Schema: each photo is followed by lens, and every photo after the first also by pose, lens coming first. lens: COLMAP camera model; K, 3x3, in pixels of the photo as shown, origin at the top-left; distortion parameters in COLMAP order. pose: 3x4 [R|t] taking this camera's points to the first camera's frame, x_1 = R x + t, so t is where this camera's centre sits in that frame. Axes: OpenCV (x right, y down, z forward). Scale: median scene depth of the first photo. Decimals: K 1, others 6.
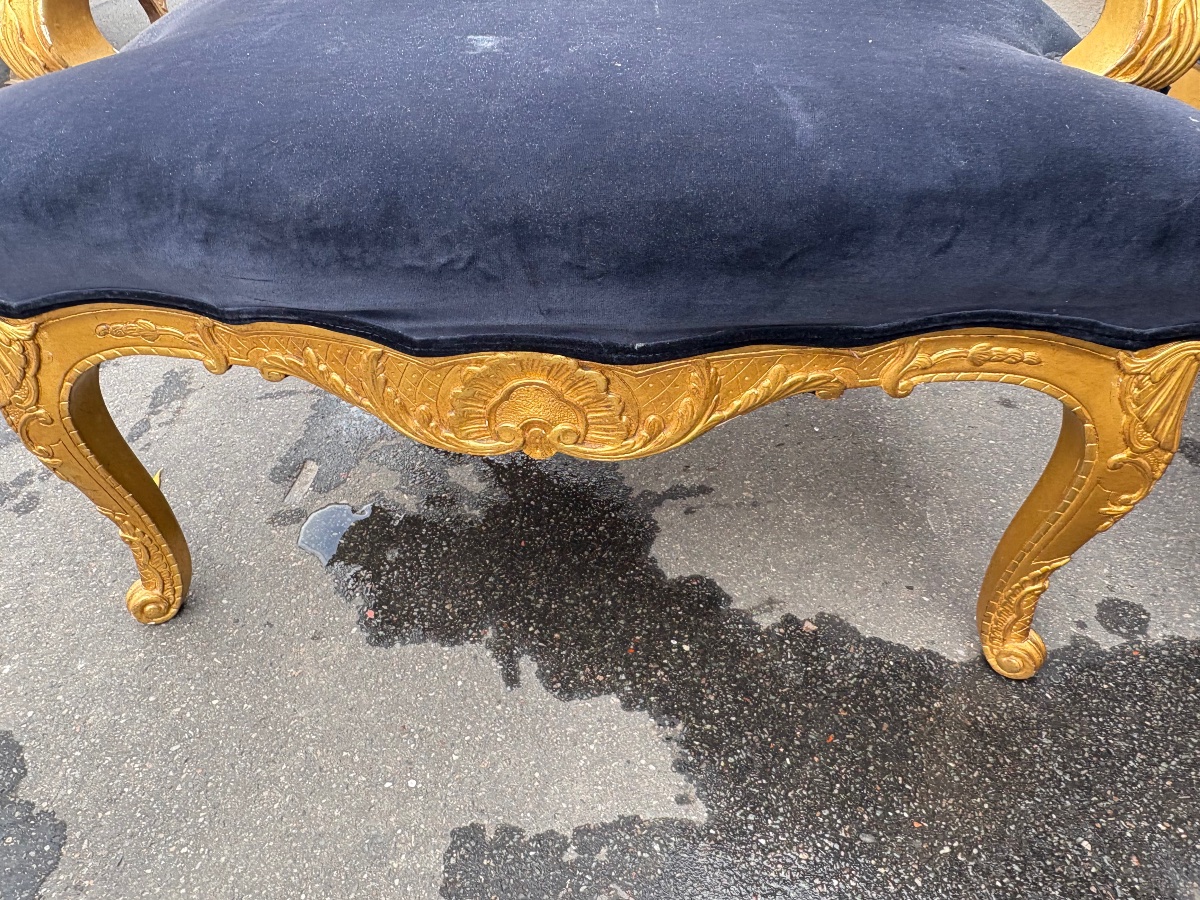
lens RADIAL K [[890.9, 0, 578.1], [0, 890.9, 453.1], [0, 0, 1]] dist [-0.008251, 0.011054]
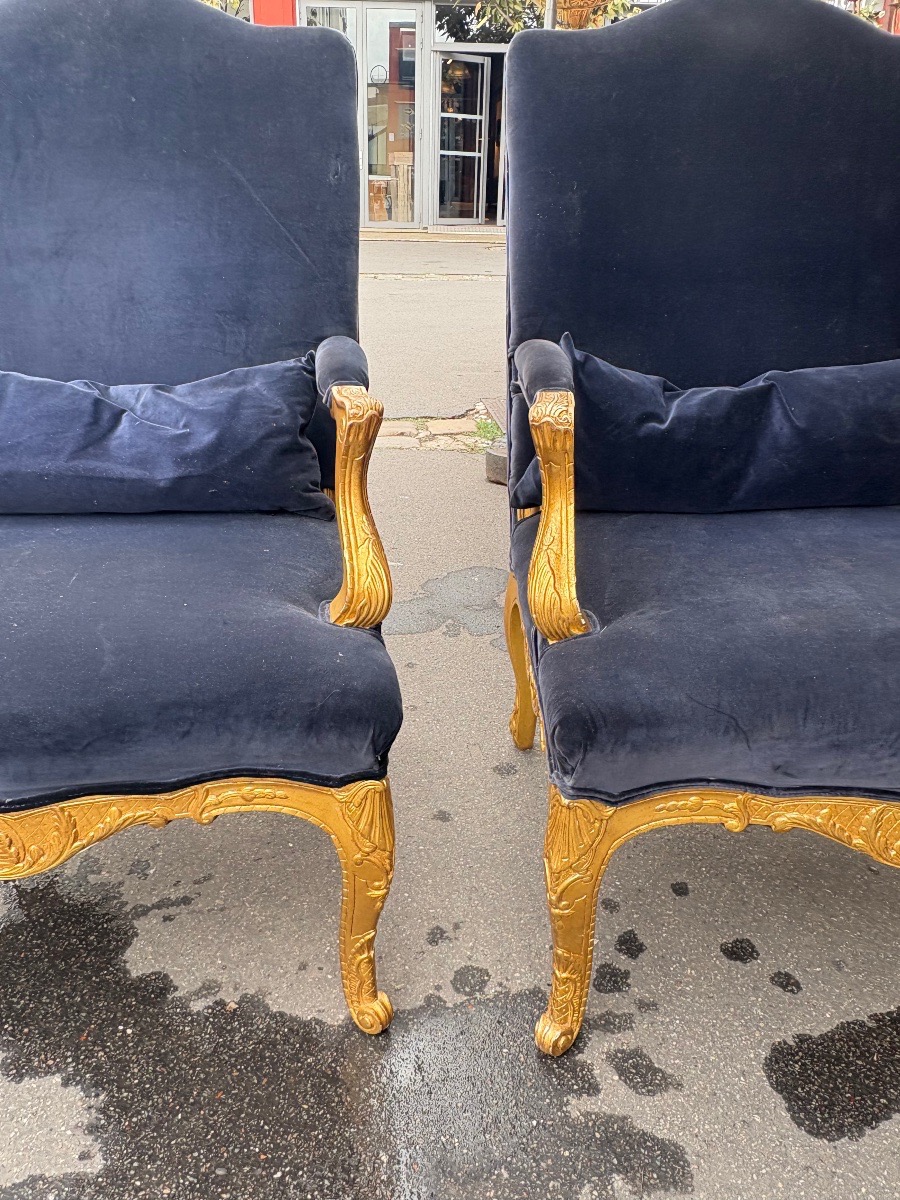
lens RADIAL K [[890.9, 0, 440.9], [0, 890.9, 590.1], [0, 0, 1]] dist [-0.008251, 0.011054]
pose [[0.991174, -0.018678, 0.131246, 0.478533], [0.057688, 0.952142, -0.300164, 0.030690], [-0.119359, 0.305086, 0.944815, -0.518849]]
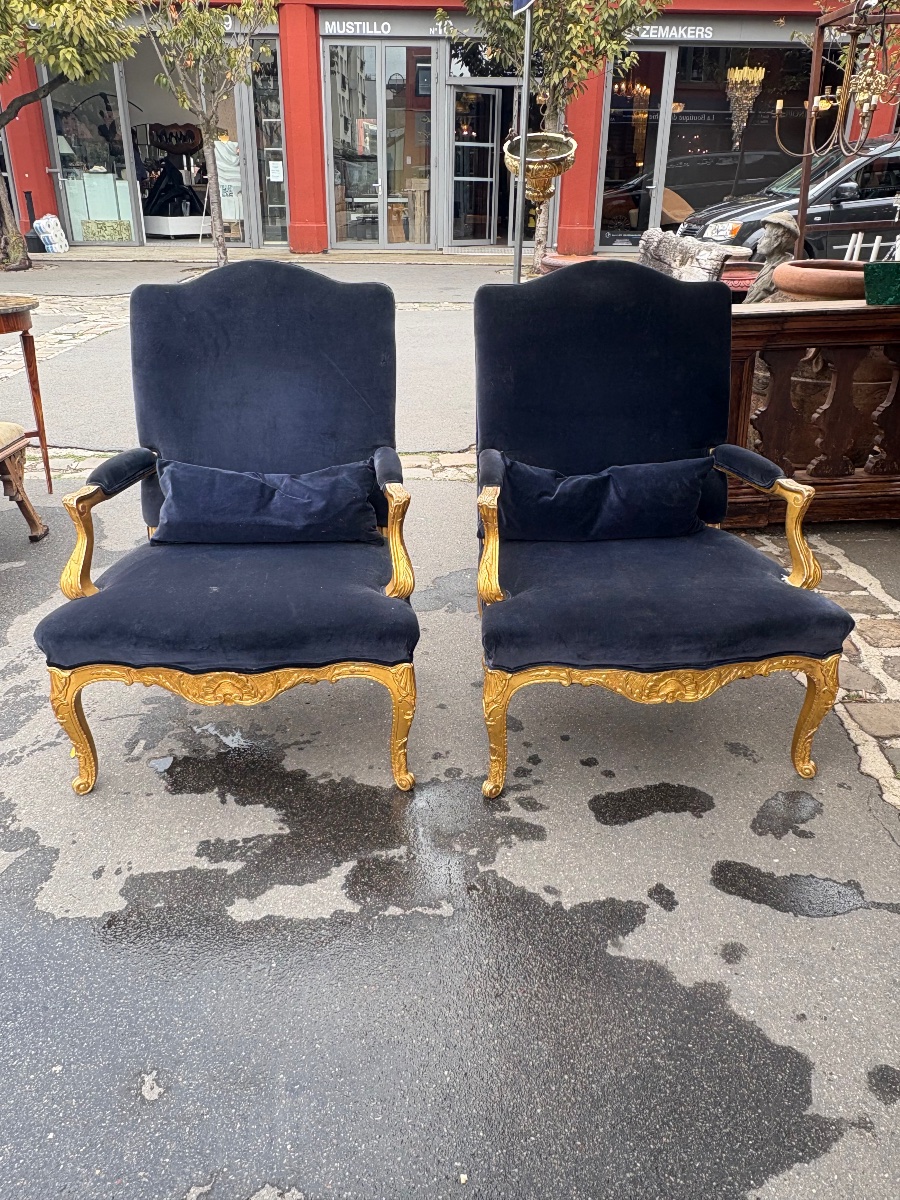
lens RADIAL K [[890.9, 0, 441.5], [0, 890.9, 594.9], [0, 0, 1]] dist [-0.008251, 0.011054]
pose [[0.993440, -0.021055, 0.112399, 0.333323], [0.053639, 0.953864, -0.295409, 0.557967], [-0.100993, 0.299500, 0.948736, -2.074498]]
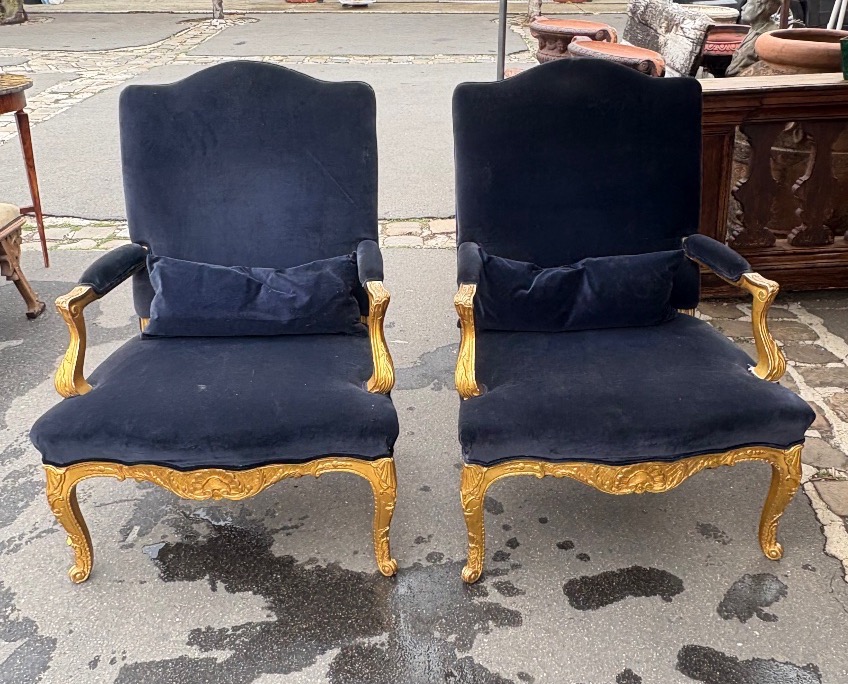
lens RADIAL K [[890.7, 0, 444.4], [0, 890.7, 345.2], [0, 0, 1]] dist [-0.004676, 0.000000]
pose [[0.993012, -0.030871, 0.113908, 0.402931], [0.062437, 0.956468, -0.285082, 0.415609], [-0.100148, 0.290201, 0.951711, -2.262061]]
